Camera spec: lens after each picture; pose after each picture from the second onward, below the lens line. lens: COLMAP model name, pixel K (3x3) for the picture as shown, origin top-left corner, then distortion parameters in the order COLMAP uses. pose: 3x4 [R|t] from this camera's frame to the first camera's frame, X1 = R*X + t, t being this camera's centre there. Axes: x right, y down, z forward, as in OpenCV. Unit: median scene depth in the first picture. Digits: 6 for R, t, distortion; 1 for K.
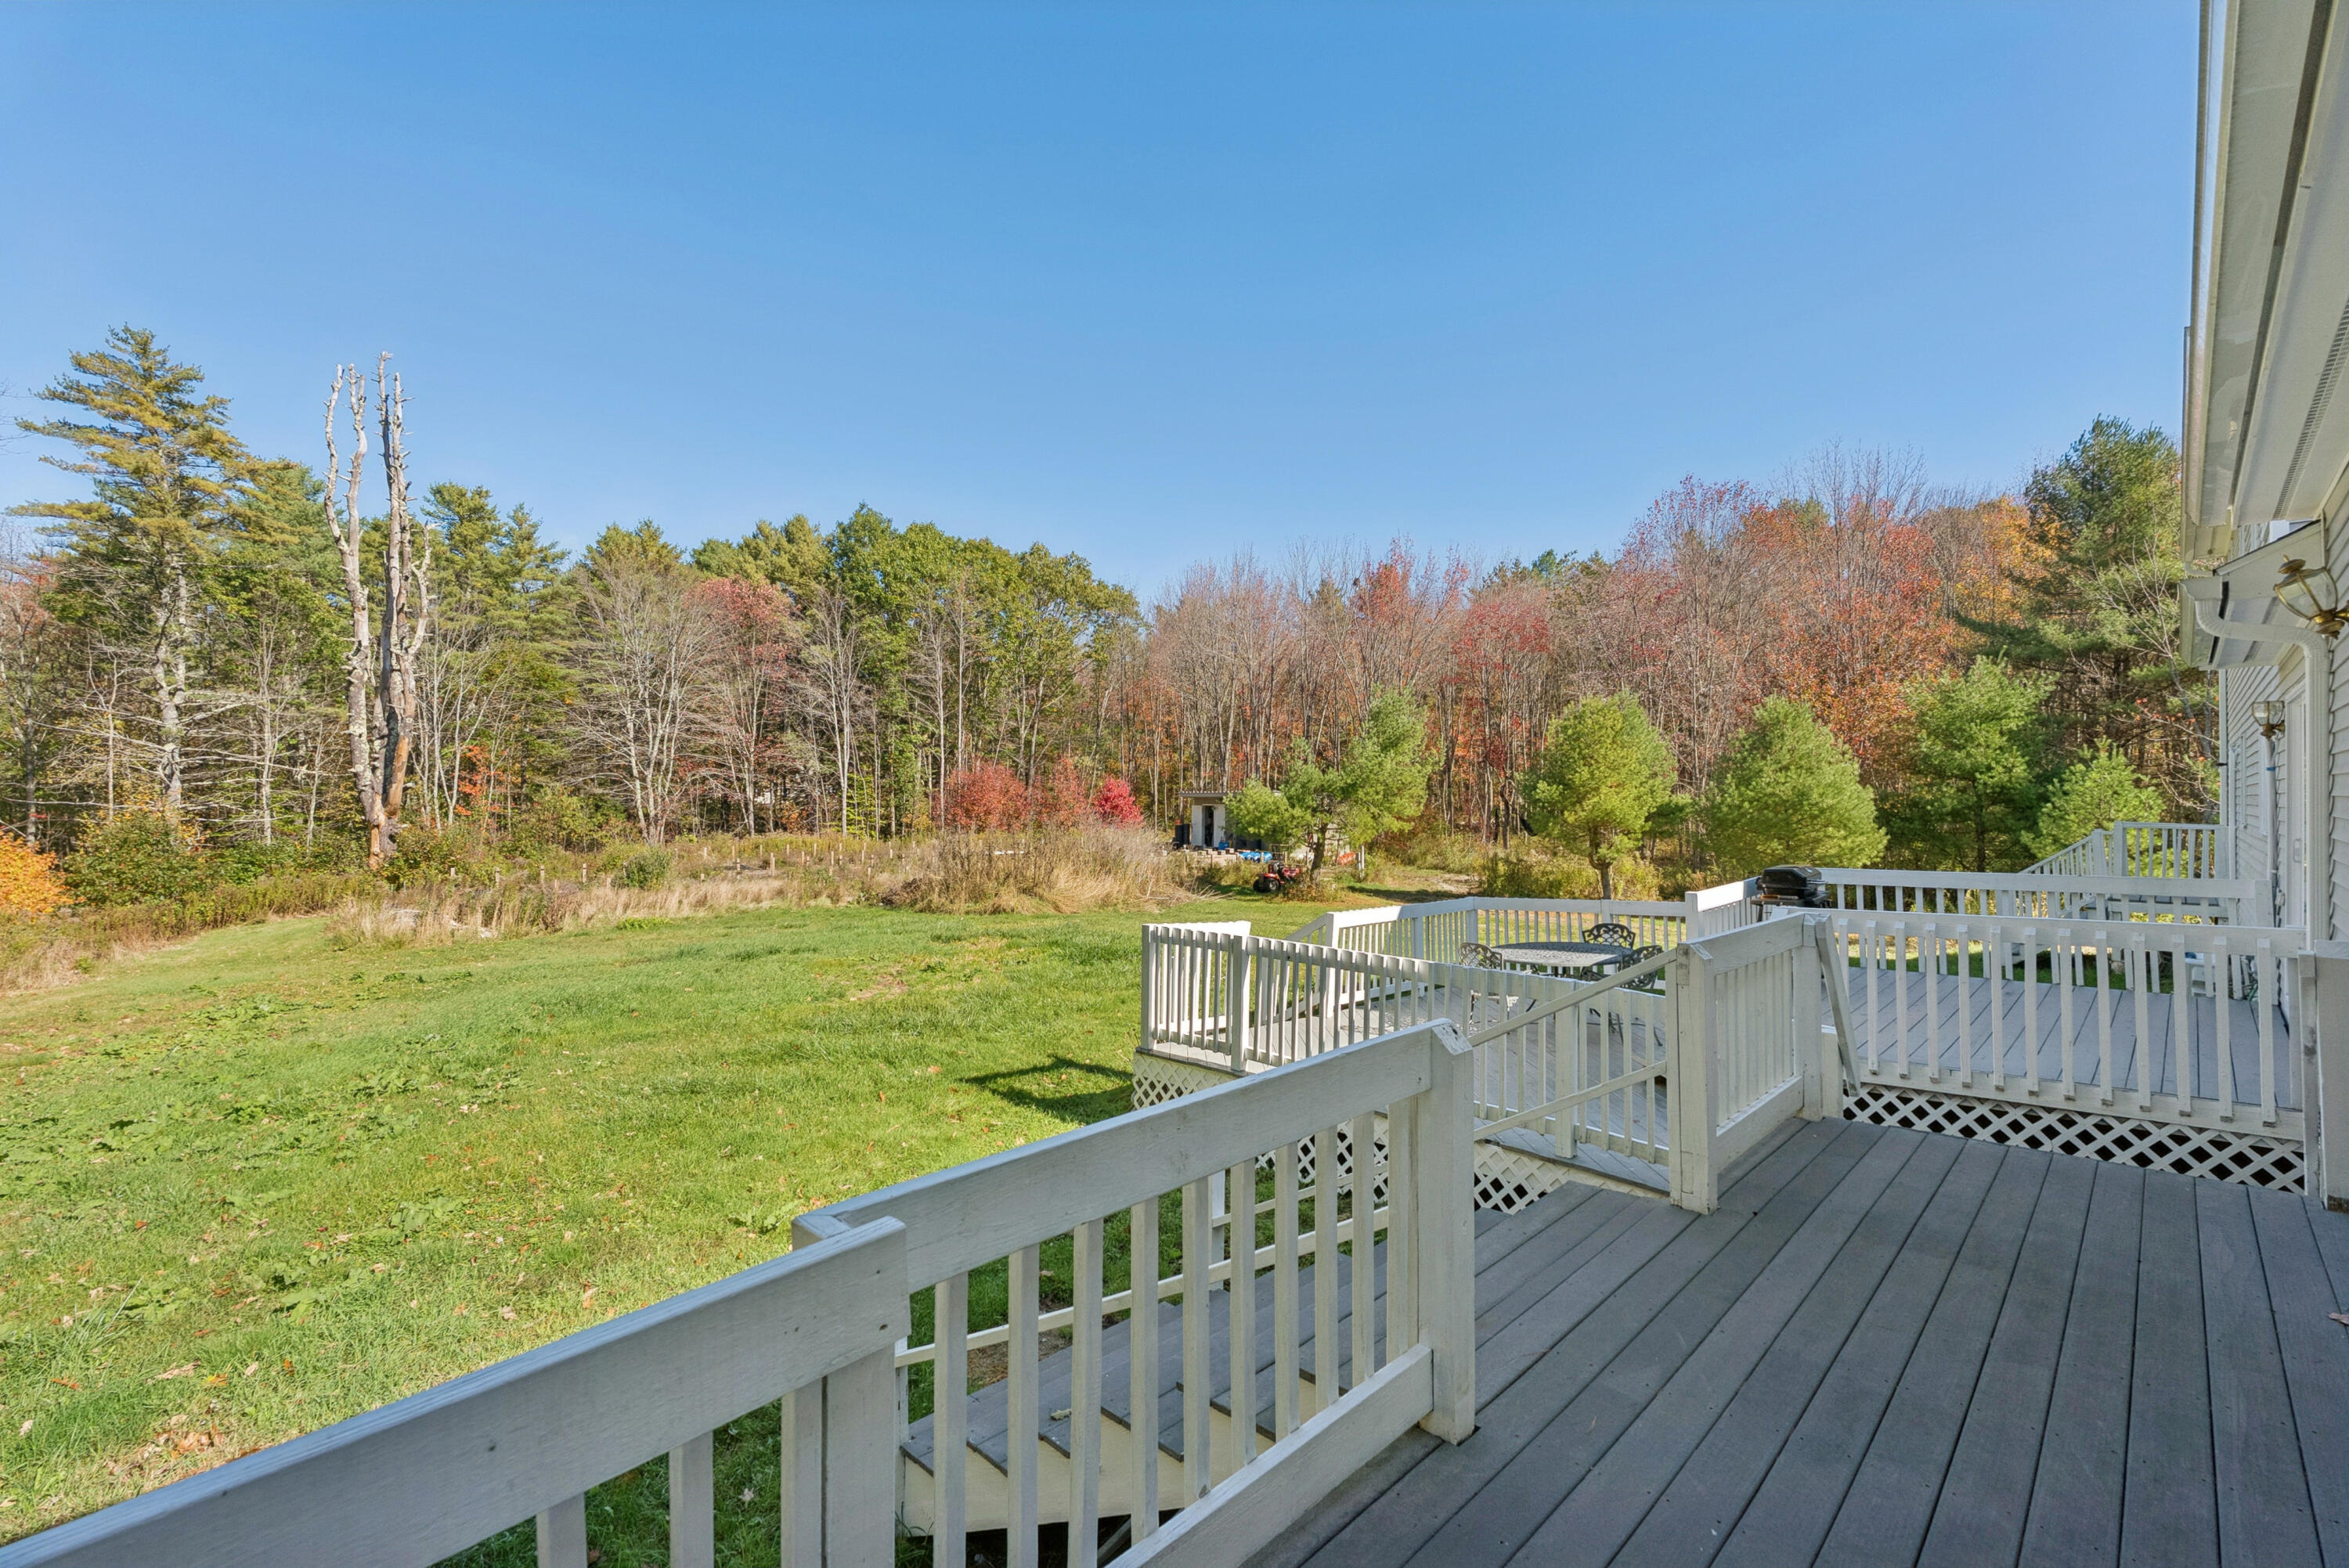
lens RADIAL K [[1045.2, 0, 1172.1], [0, 1045.2, 796.7], [0, 0, 1]] dist [-0.001097, 0.000269]
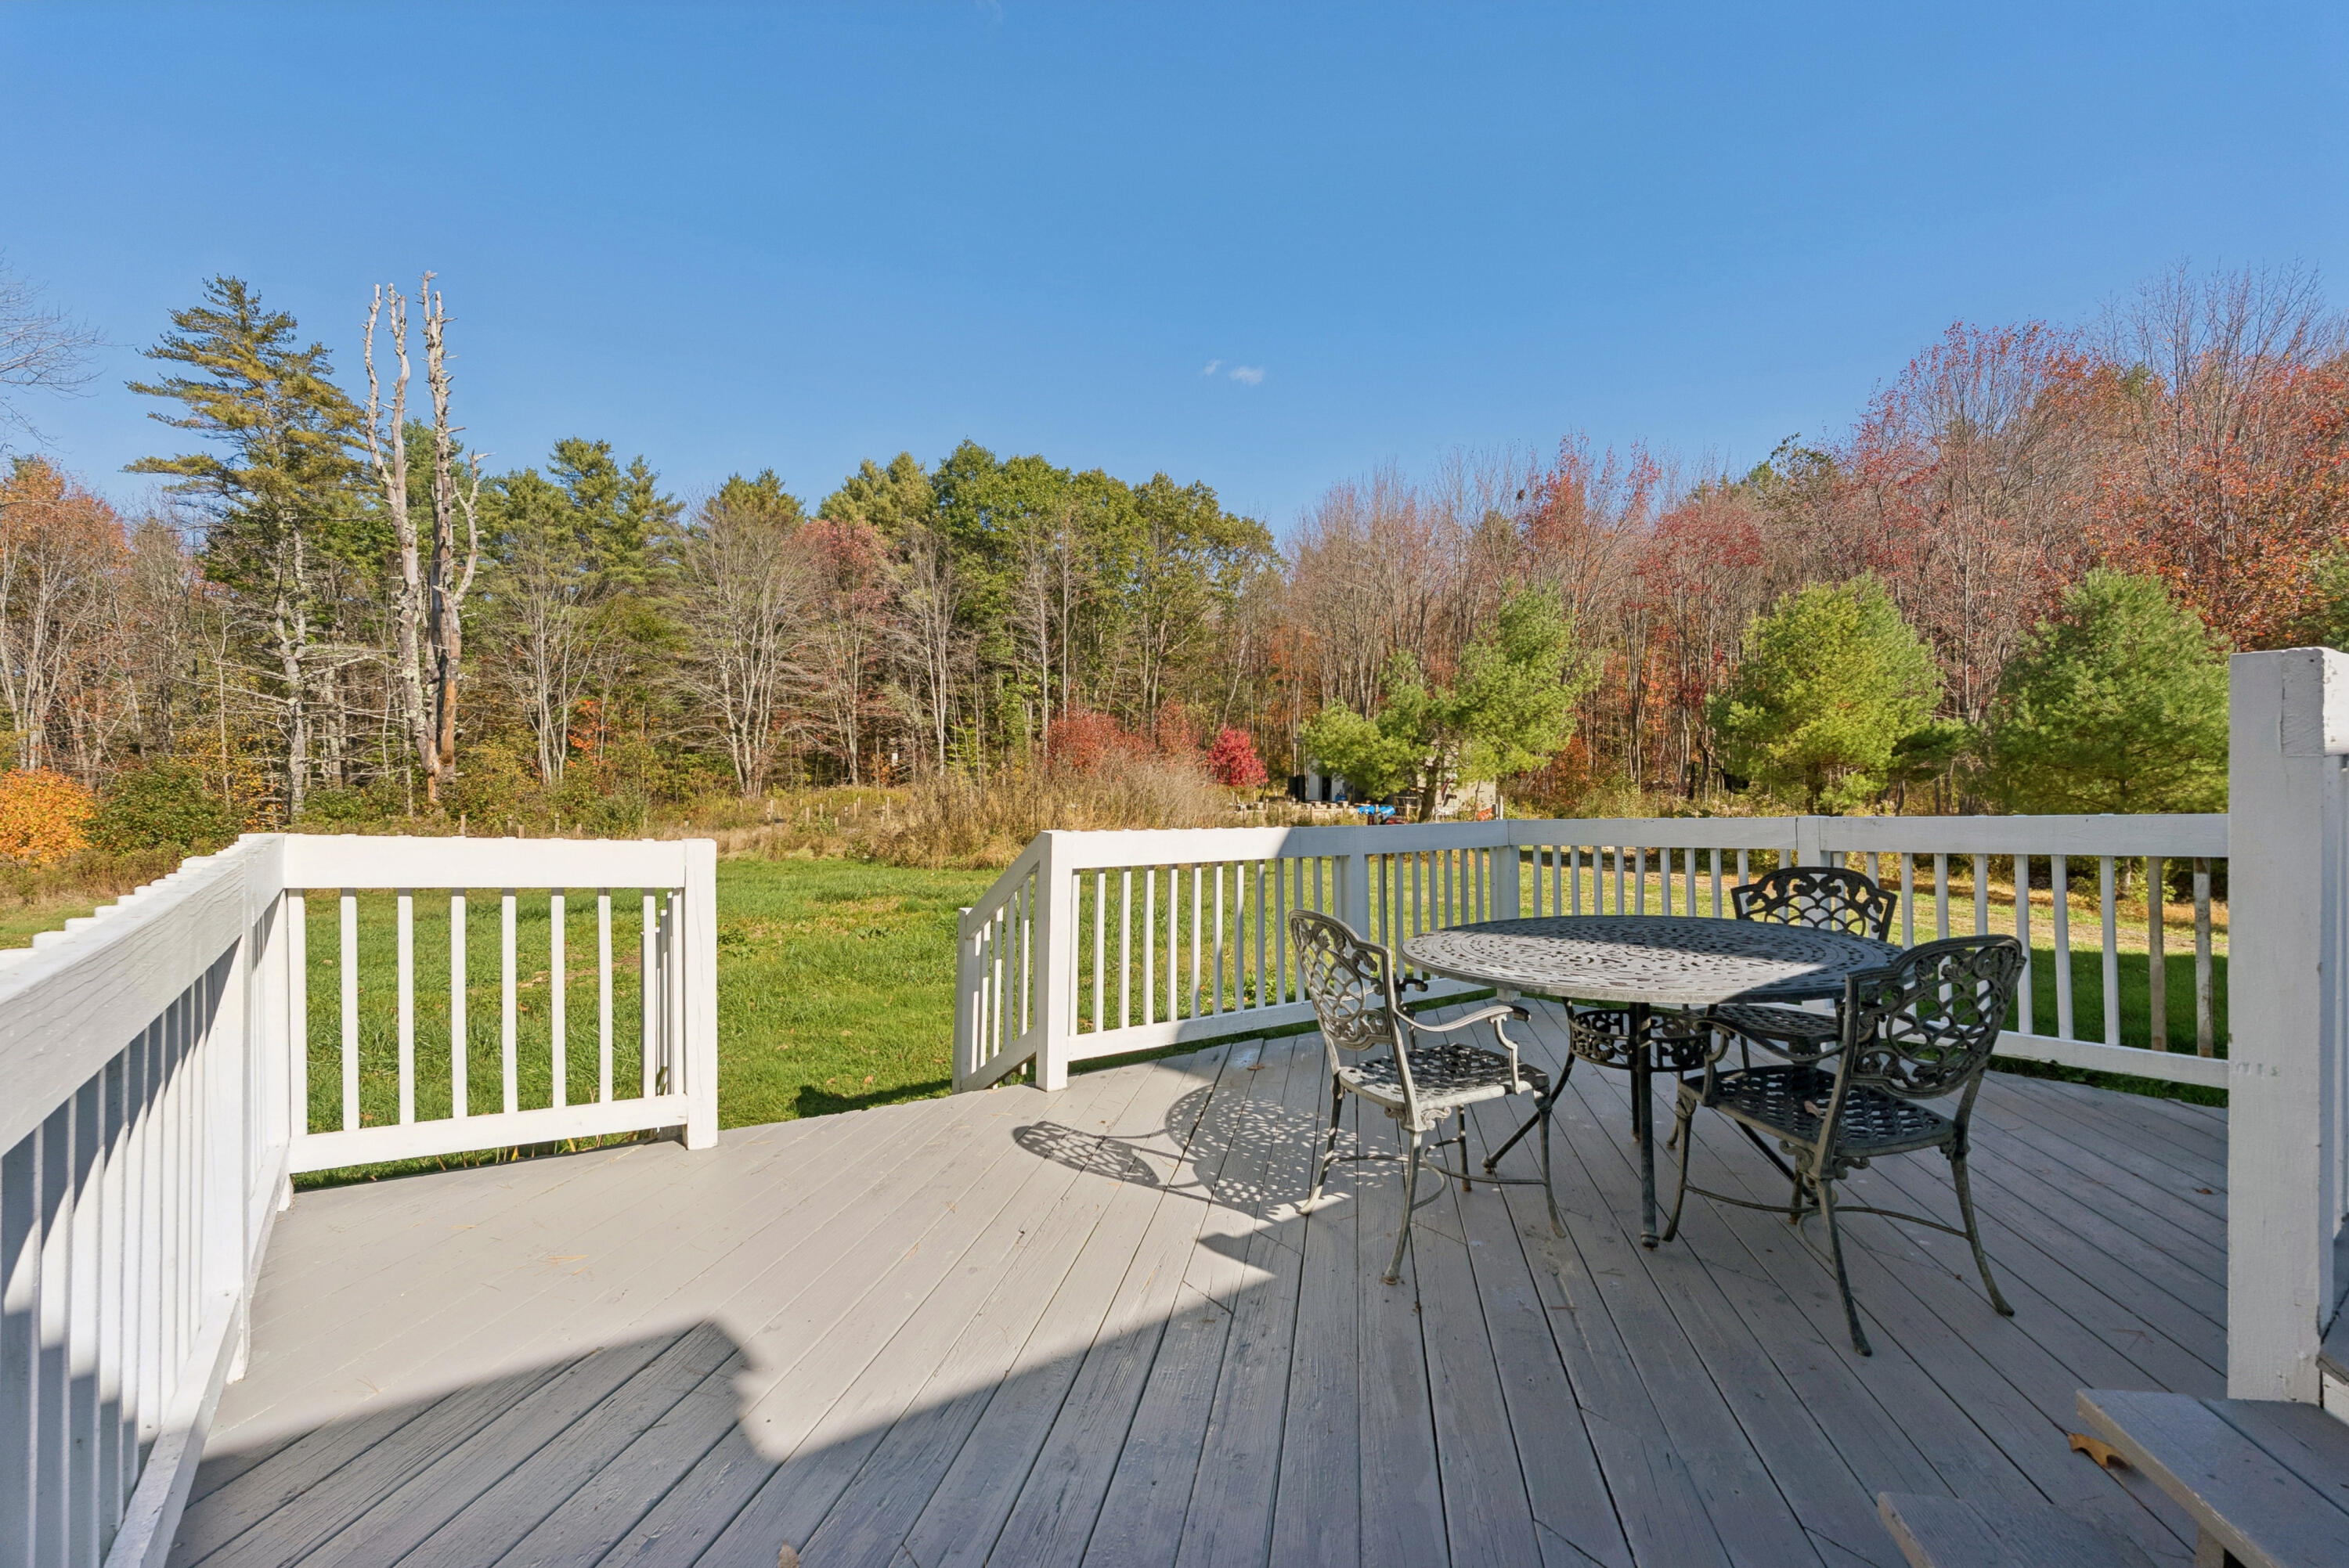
lens RADIAL K [[1045.2, 0, 1172.1], [0, 1045.2, 796.7], [0, 0, 1]] dist [-0.001097, 0.000269]
pose [[0.984998, 0.000837, -0.172564, 0.080564], [0.004170, 0.999581, 0.028648, 0.026402], [0.172515, -0.028938, 0.984582, 0.187340]]
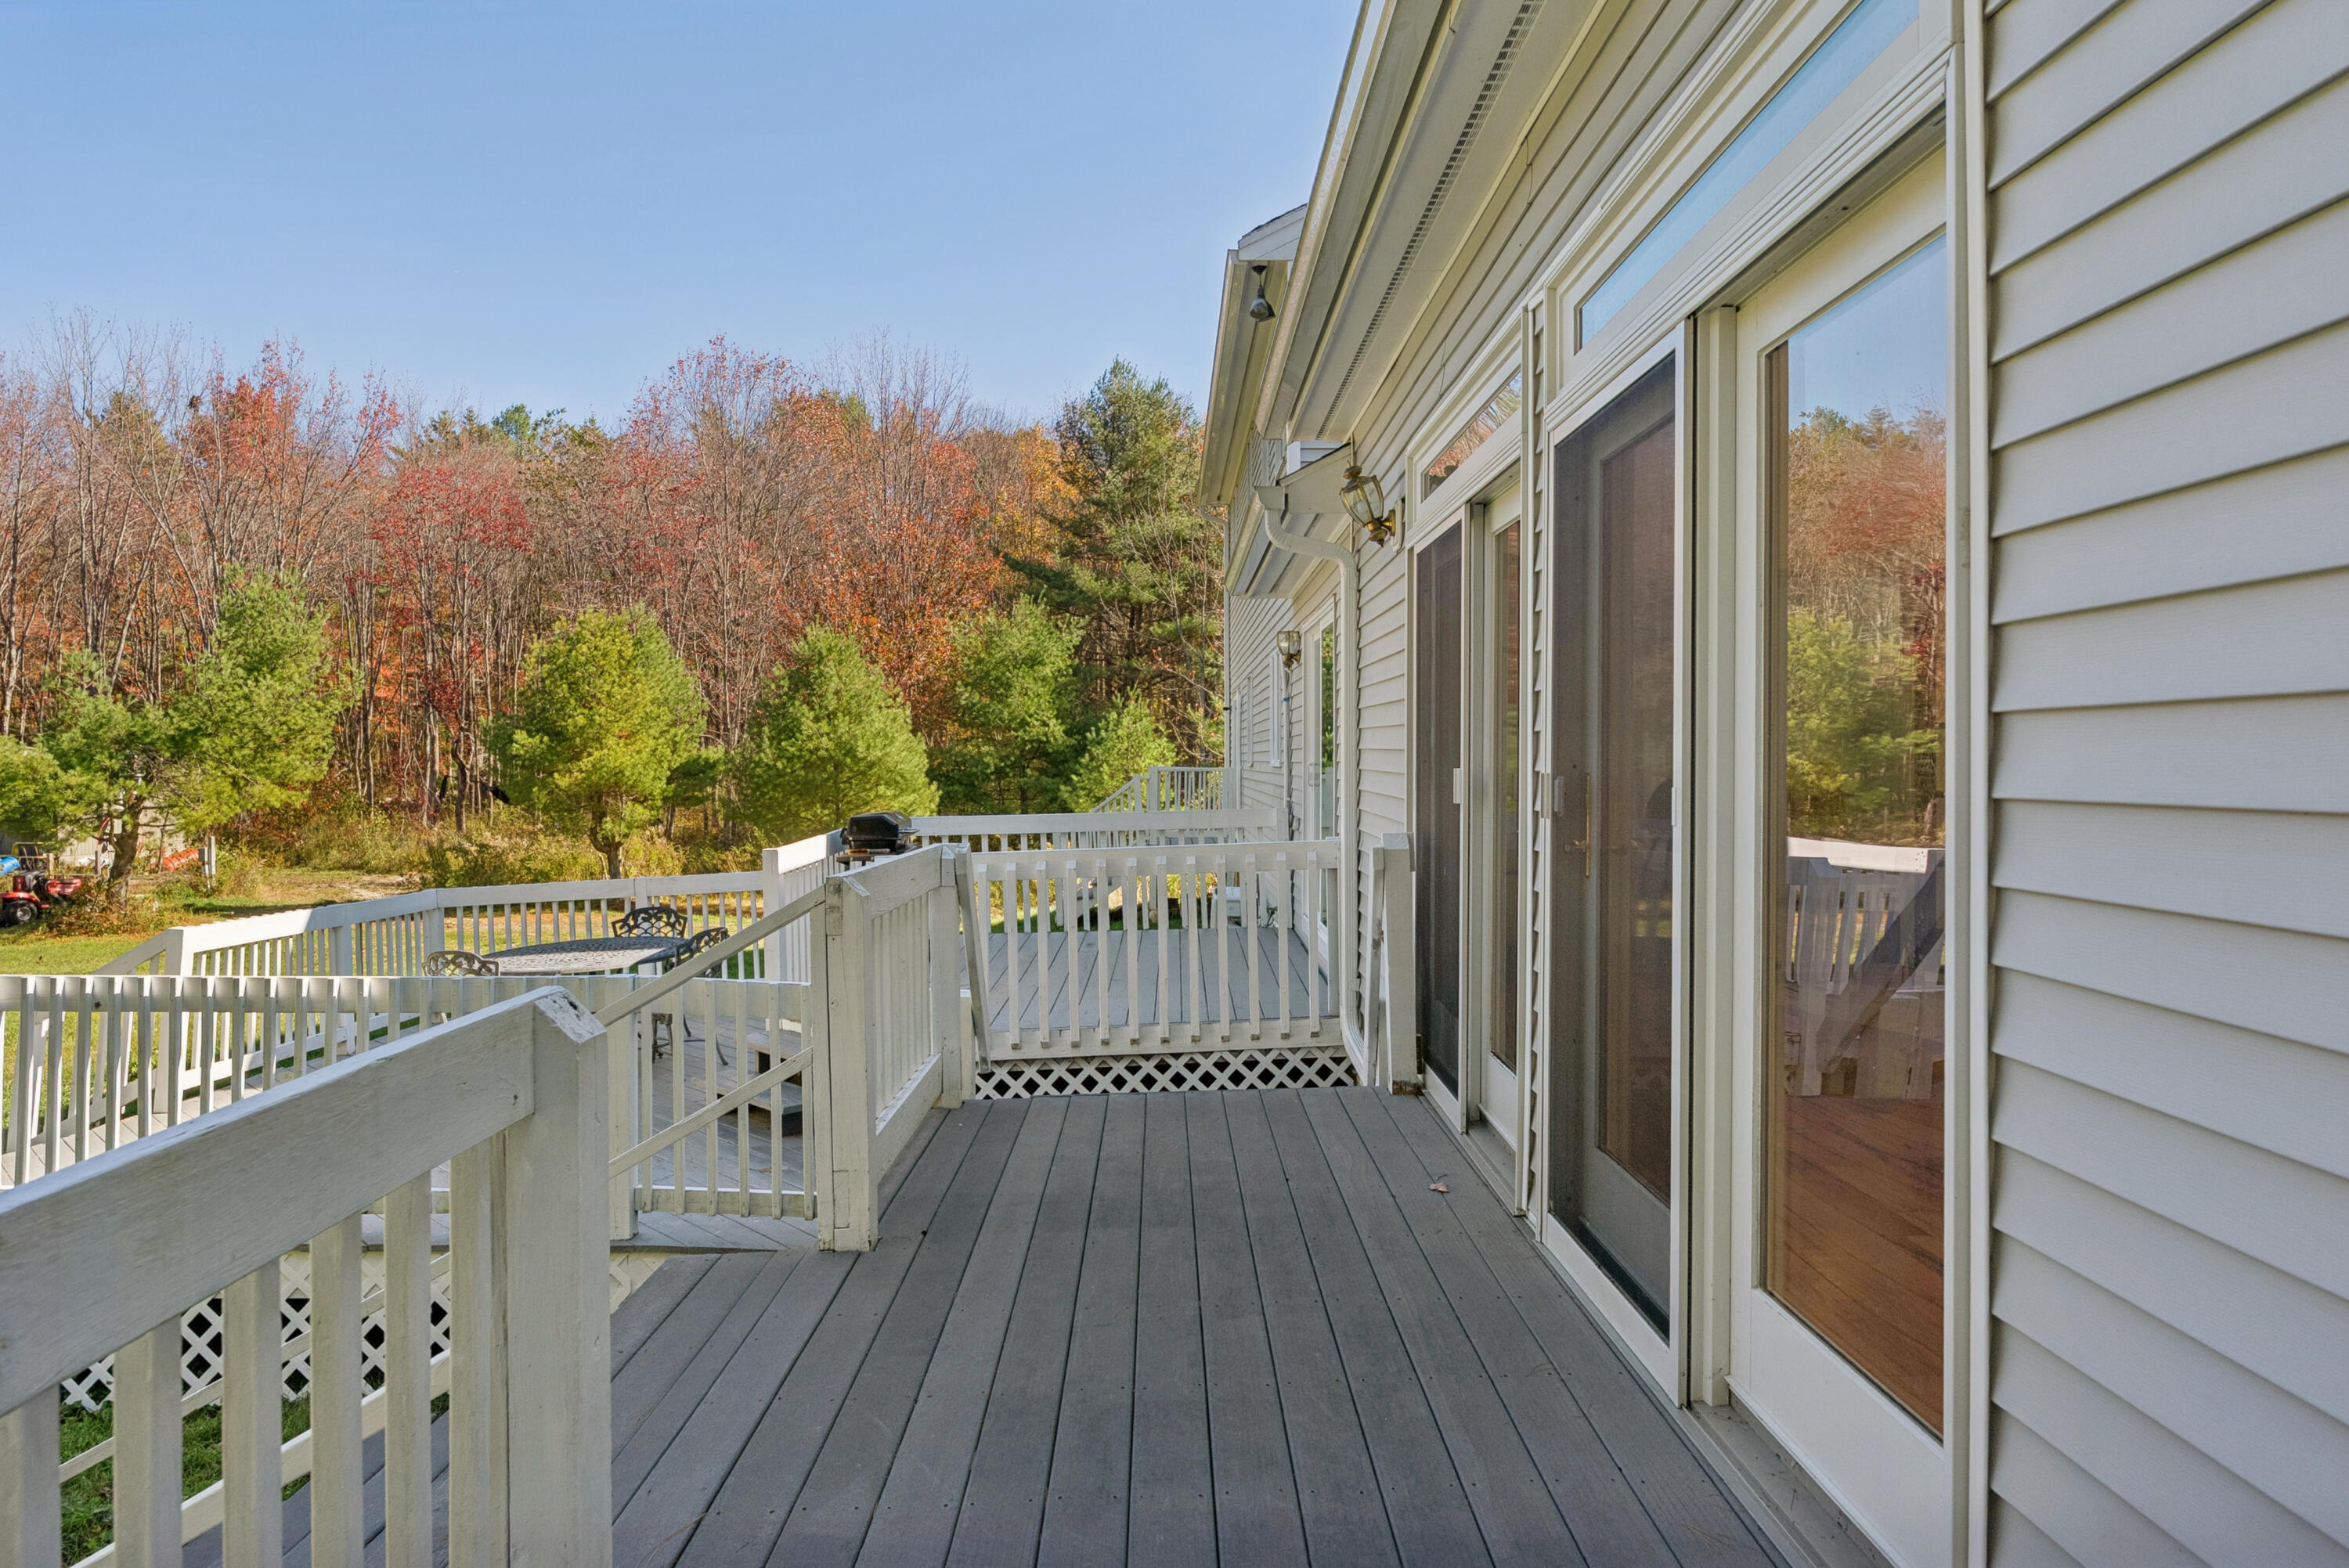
lens RADIAL K [[1426.3, 0, 1191.7], [0, 1426.3, 736.3], [0, 0, 1]] dist [0.002618, 0.000228]
pose [[0.705160, 0.005615, 0.709026, -0.003488], [0.007274, 0.999859, -0.015153, 0.006878], [-0.709010, 0.015843, 0.705020, 0.015846]]
